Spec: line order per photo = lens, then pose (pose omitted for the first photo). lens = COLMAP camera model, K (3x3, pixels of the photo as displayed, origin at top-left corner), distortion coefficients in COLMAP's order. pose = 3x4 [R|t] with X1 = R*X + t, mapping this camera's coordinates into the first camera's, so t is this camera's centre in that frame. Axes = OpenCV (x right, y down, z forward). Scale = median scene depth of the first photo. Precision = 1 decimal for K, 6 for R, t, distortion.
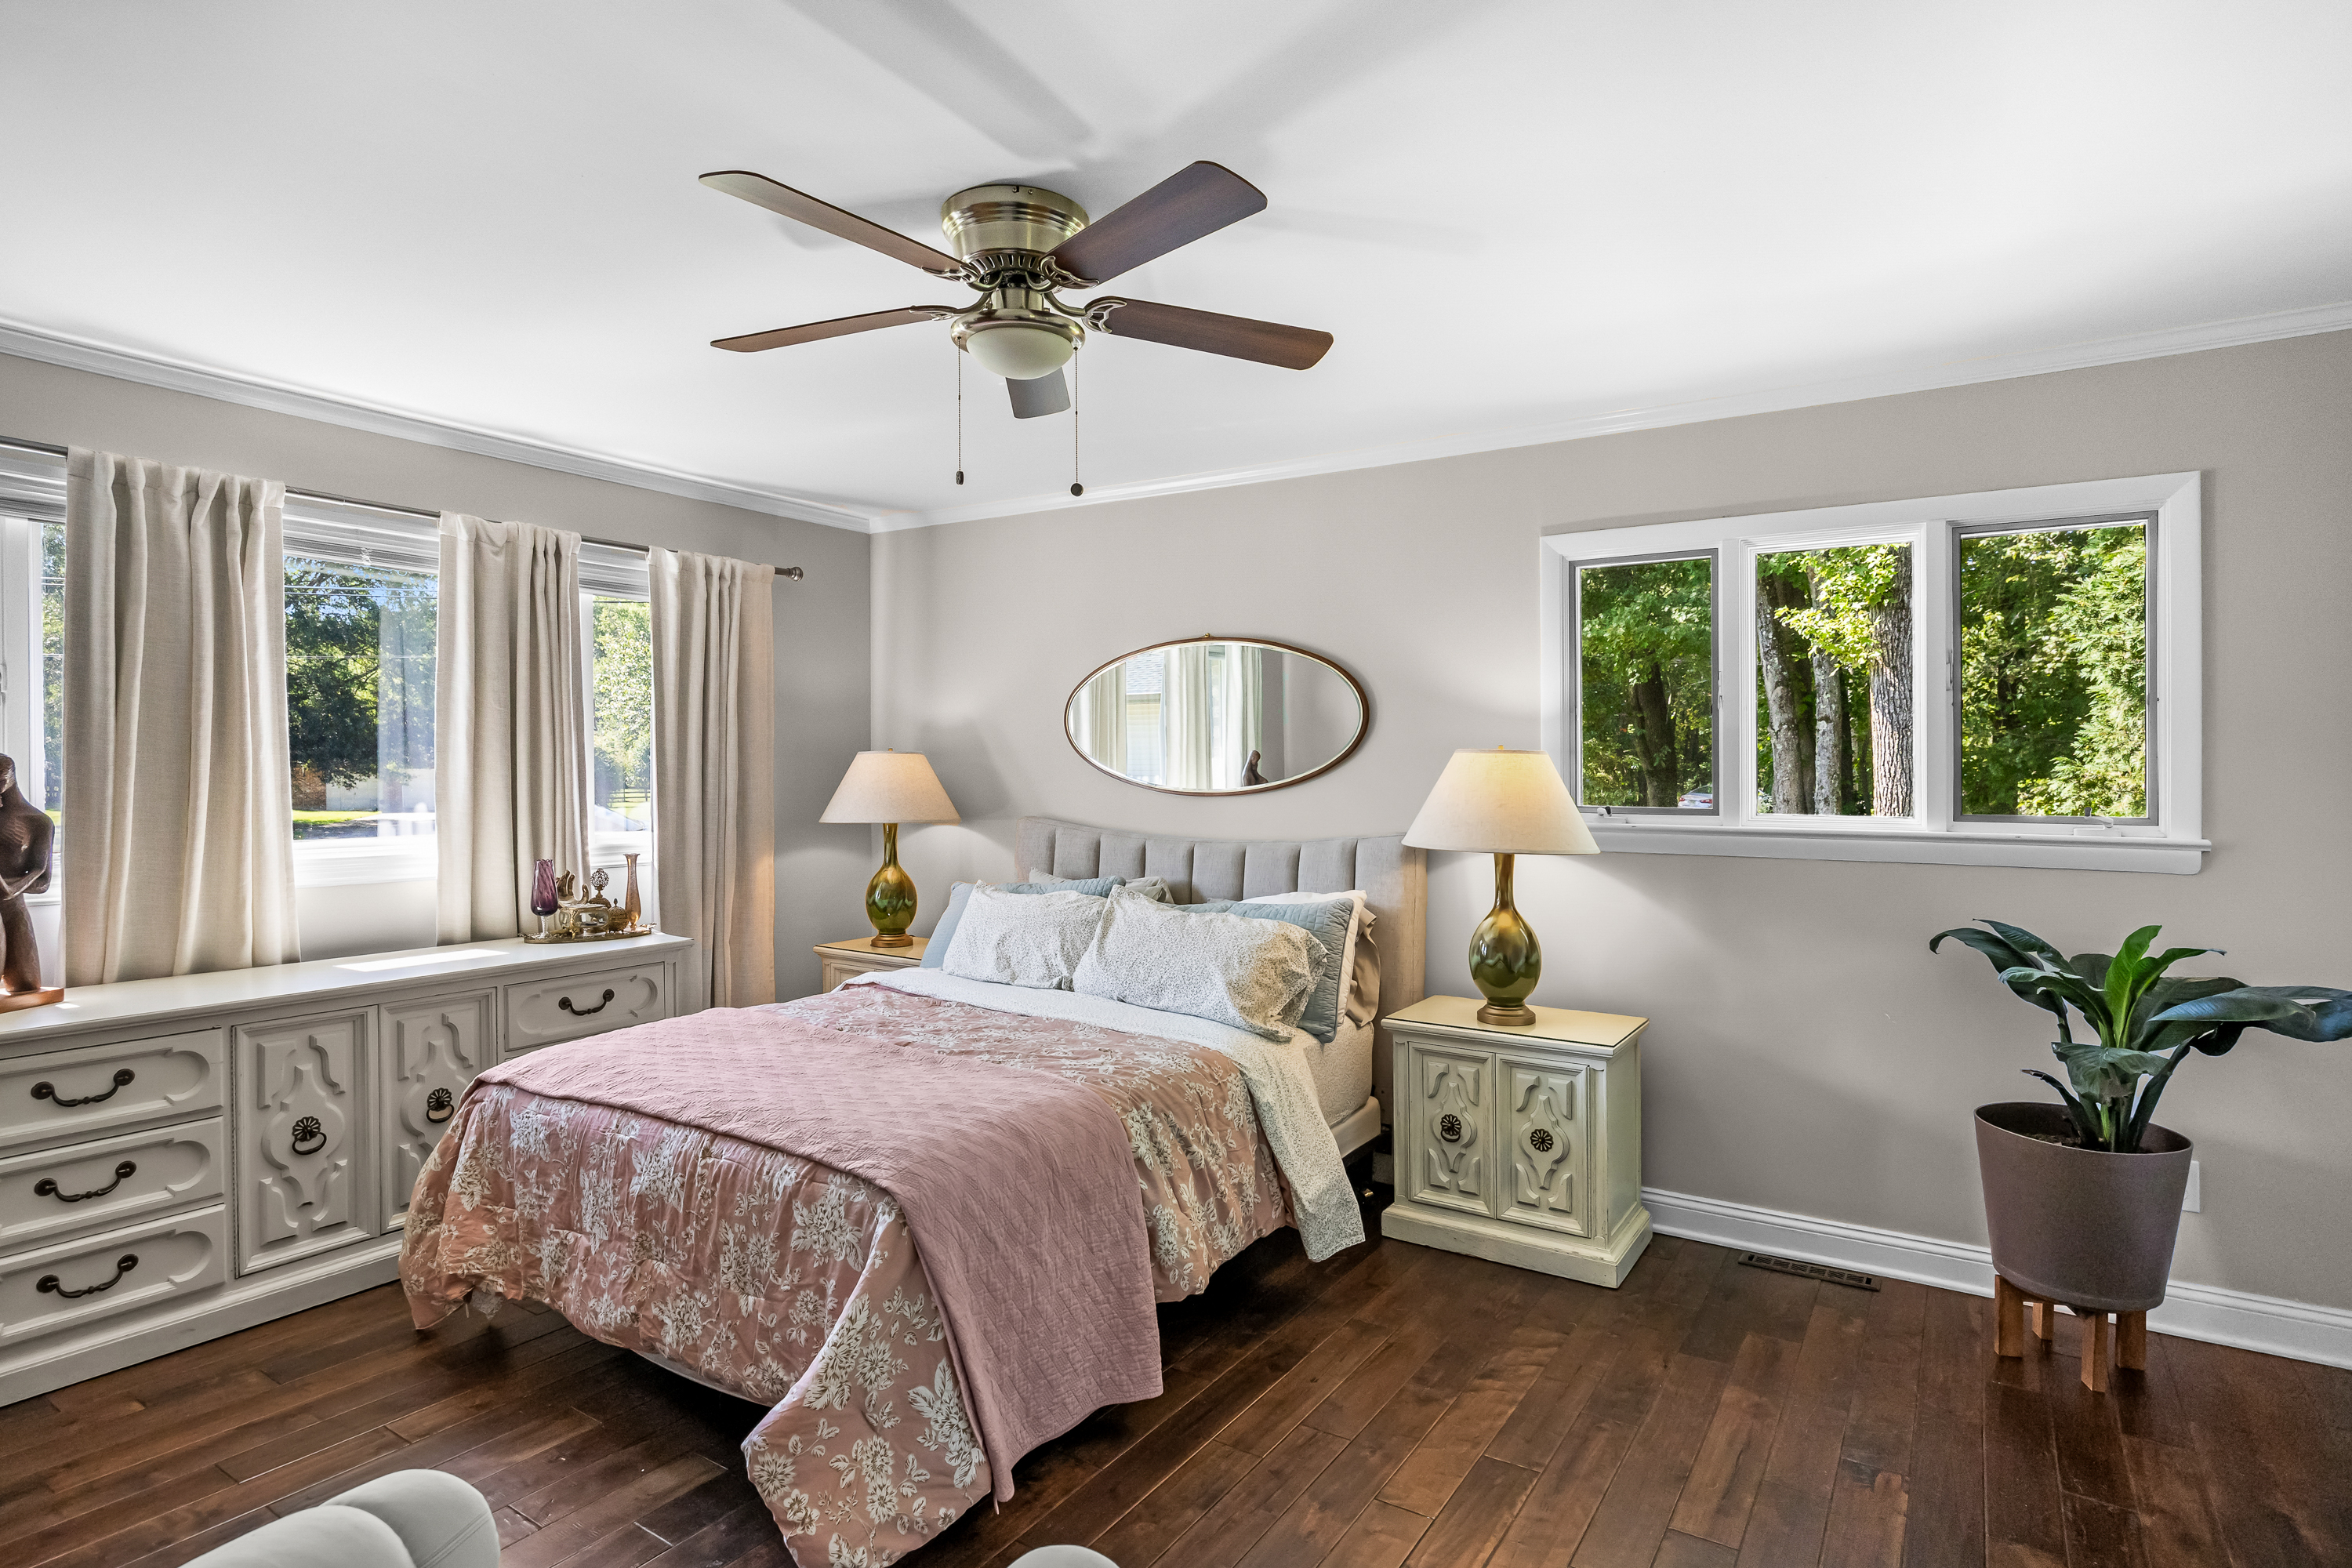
lens RADIAL K [[1221.4, 0, 1181.8], [0, 1221.4, 779.2], [0, 0, 1]] dist [-0.004281, -0.000326]
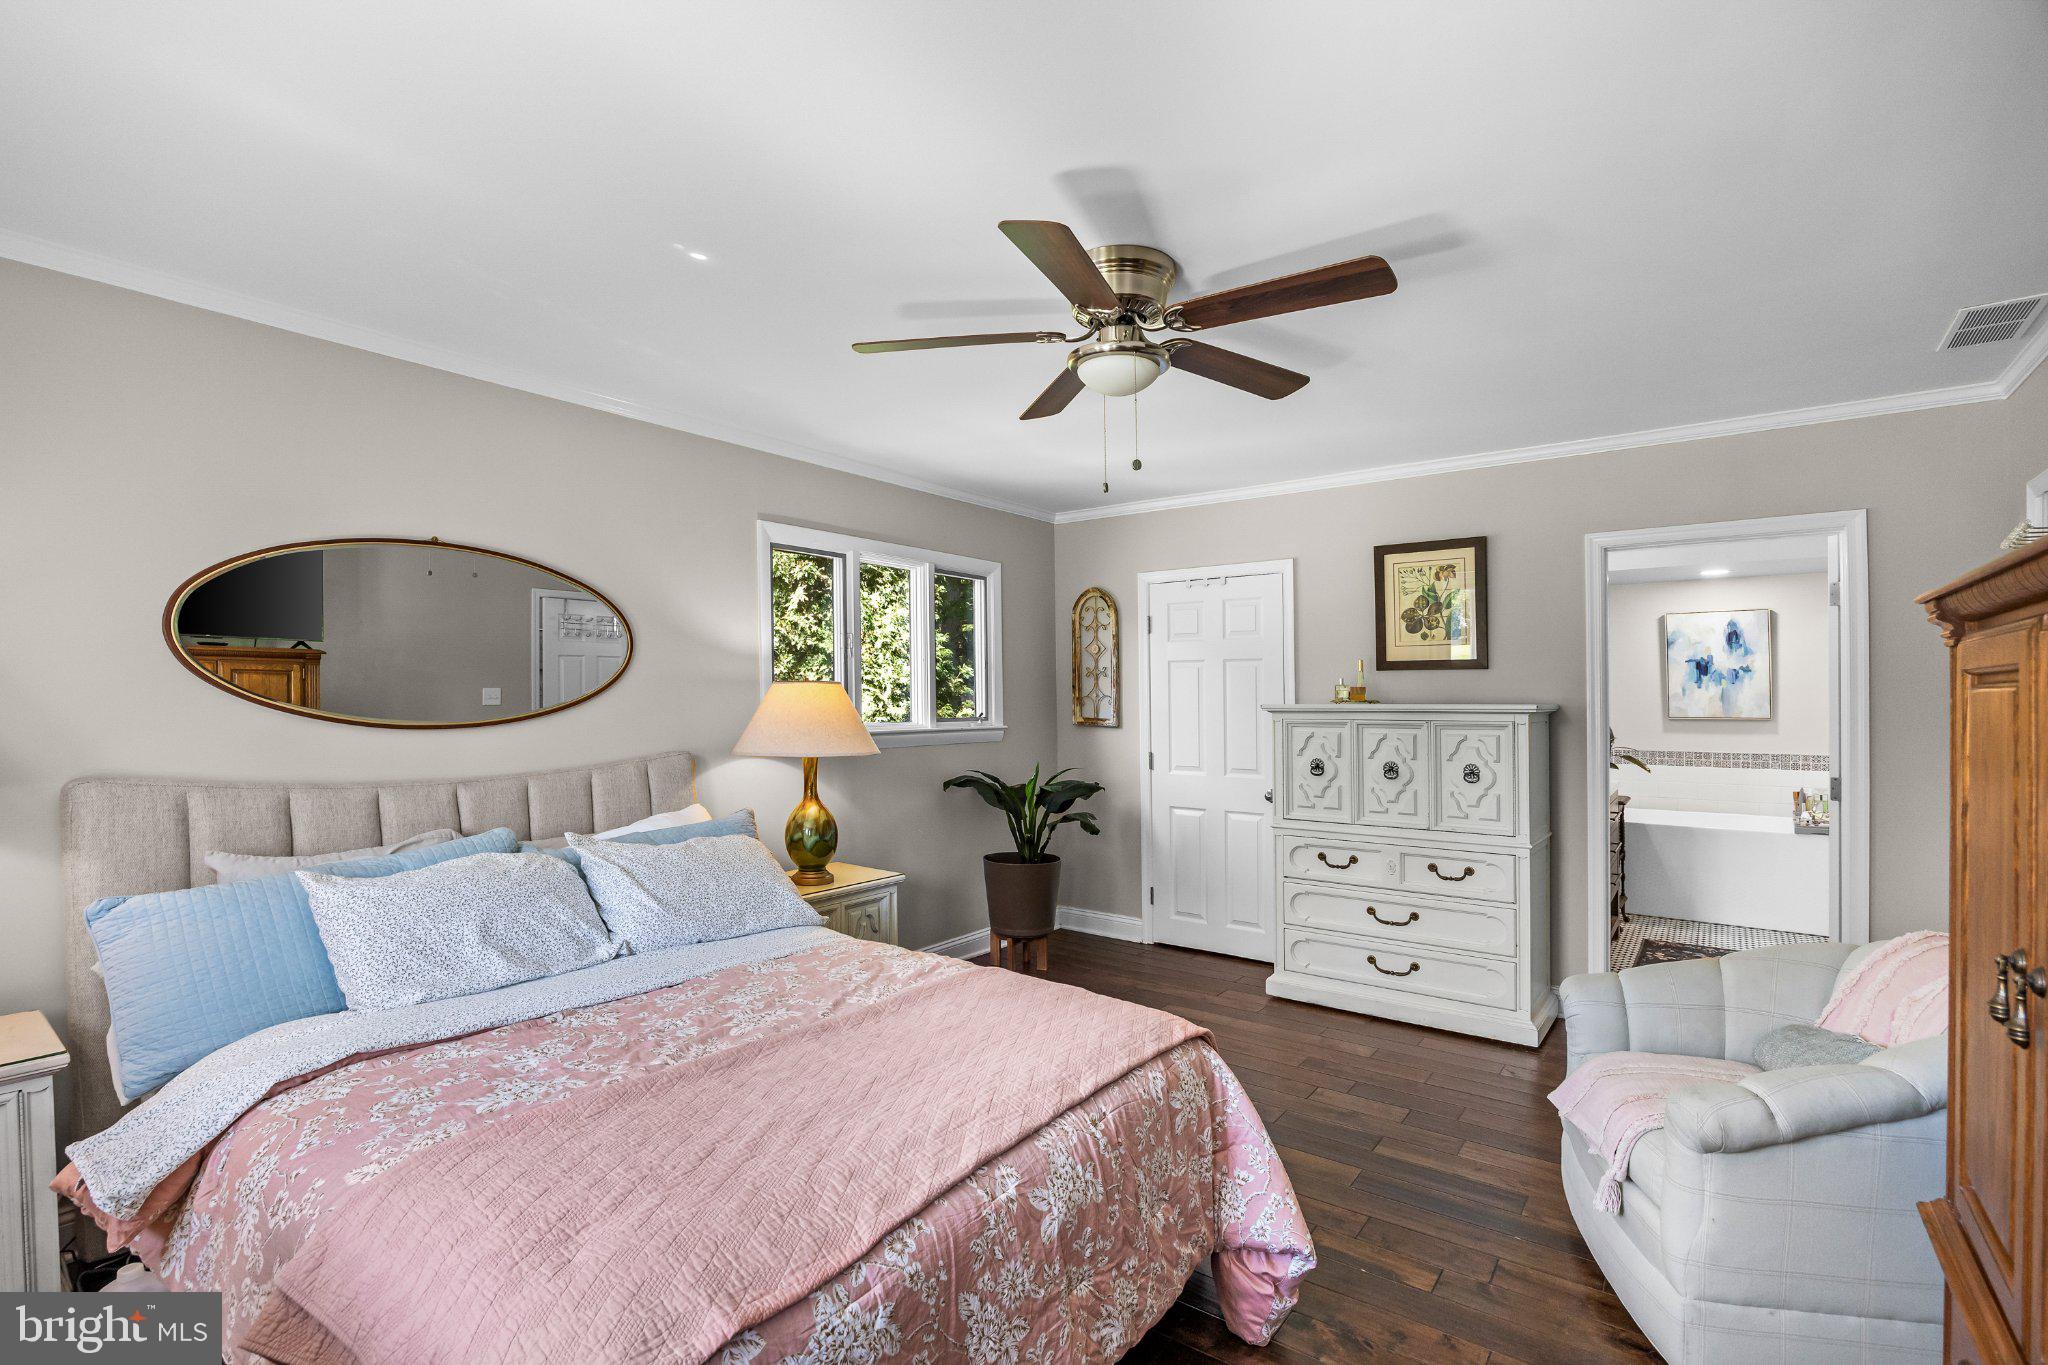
lens RADIAL K [[972.2, 0, 1026.4], [0, 972.2, 686.7], [0, 0, 1]] dist [0.001845, 0.000155]
pose [[0.041506, 0.004997, 0.999126, -1.065558], [0.012791, 0.999903, -0.005532, -0.014637], [-0.999056, 0.013010, 0.041438, 0.969069]]
